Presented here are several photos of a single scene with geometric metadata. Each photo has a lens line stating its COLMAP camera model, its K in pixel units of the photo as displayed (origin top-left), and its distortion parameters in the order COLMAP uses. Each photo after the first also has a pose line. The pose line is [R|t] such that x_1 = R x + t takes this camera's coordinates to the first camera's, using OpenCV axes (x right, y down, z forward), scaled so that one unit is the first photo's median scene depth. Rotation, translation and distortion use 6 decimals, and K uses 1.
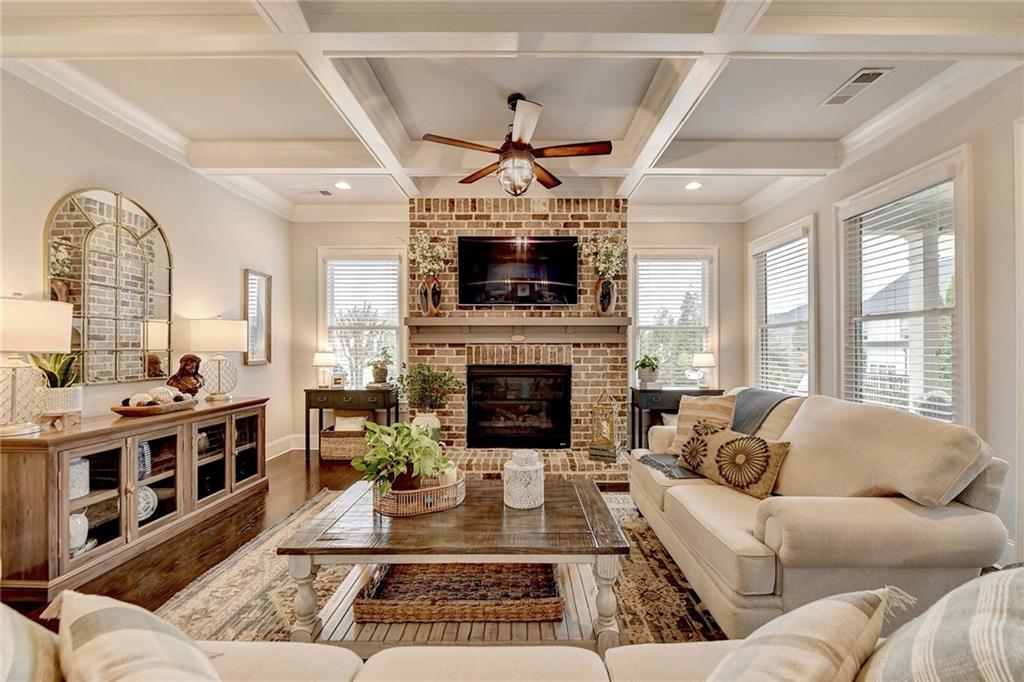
lens RADIAL K [[412.9, 0, 515.5], [0, 412.9, 346.1], [0, 0, 1]] dist [-0.007822, -0.001189]
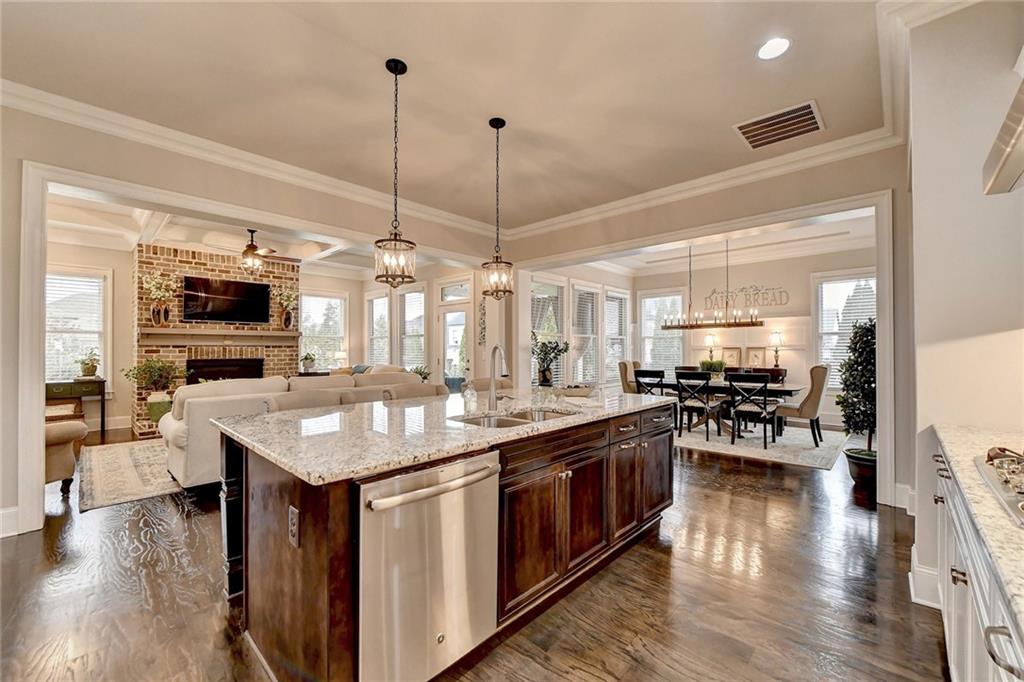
lens RADIAL K [[412.9, 0, 514.9], [0, 412.9, 345.7], [0, 0, 1]] dist [-0.007822, -0.001189]
pose [[0.680789, 0.005914, 0.732456, -0.405110], [-0.000936, 0.999974, -0.007203, 0.004499], [-0.732479, 0.004218, 0.680776, -0.915922]]
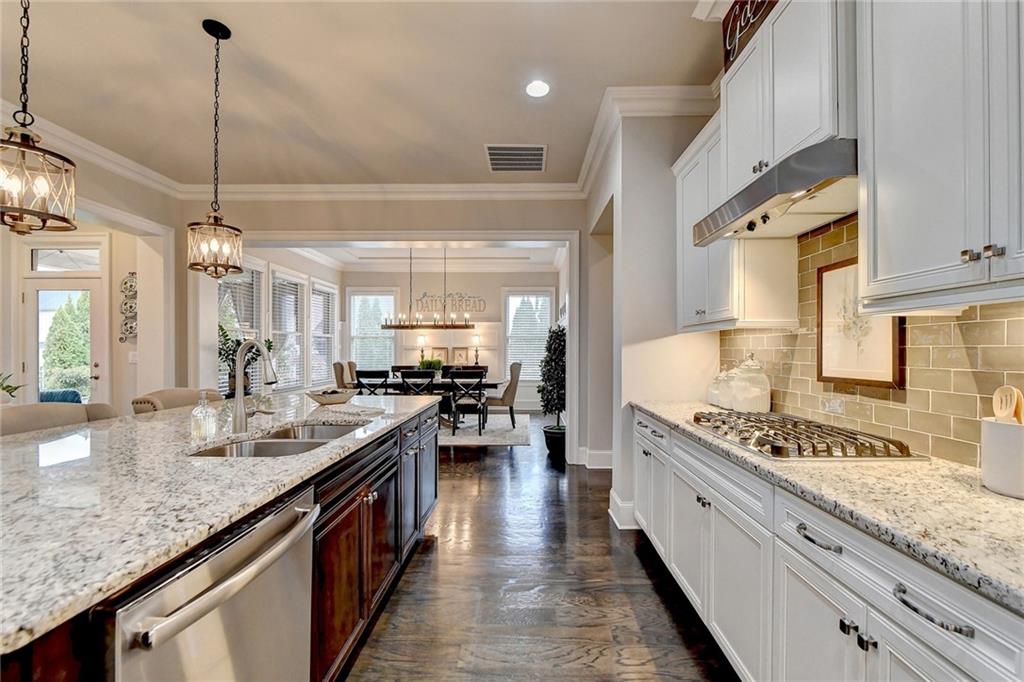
lens RADIAL K [[412.9, 0, 518.1], [0, 412.9, 351.4], [0, 0, 1]] dist [-0.007822, -0.001189]
pose [[0.003132, -0.003792, 0.999988, -0.409806], [-0.004813, 0.999981, 0.003807, 0.007186], [-0.999984, -0.004825, 0.003113, -0.787543]]
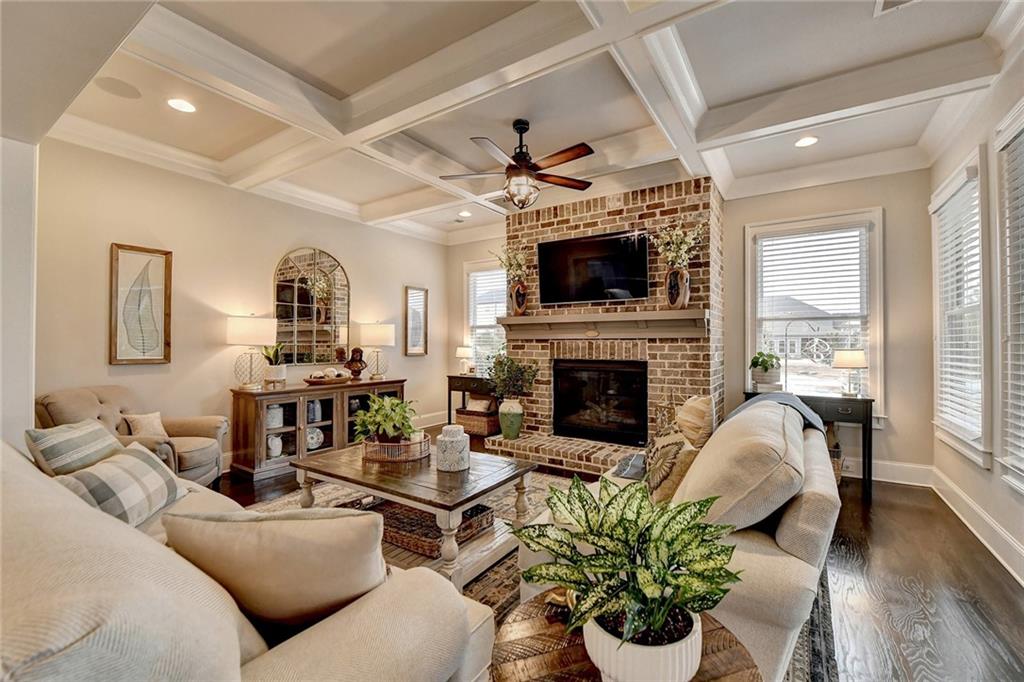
lens RADIAL K [[412.9, 0, 520.3], [0, 412.9, 340.2], [0, 0, 1]] dist [-0.007822, -0.001189]
pose [[0.846687, -0.003876, -0.532077, 0.399636], [0.001450, 0.999987, -0.004978, 0.001727], [0.532089, 0.003443, 0.846682, 0.028191]]
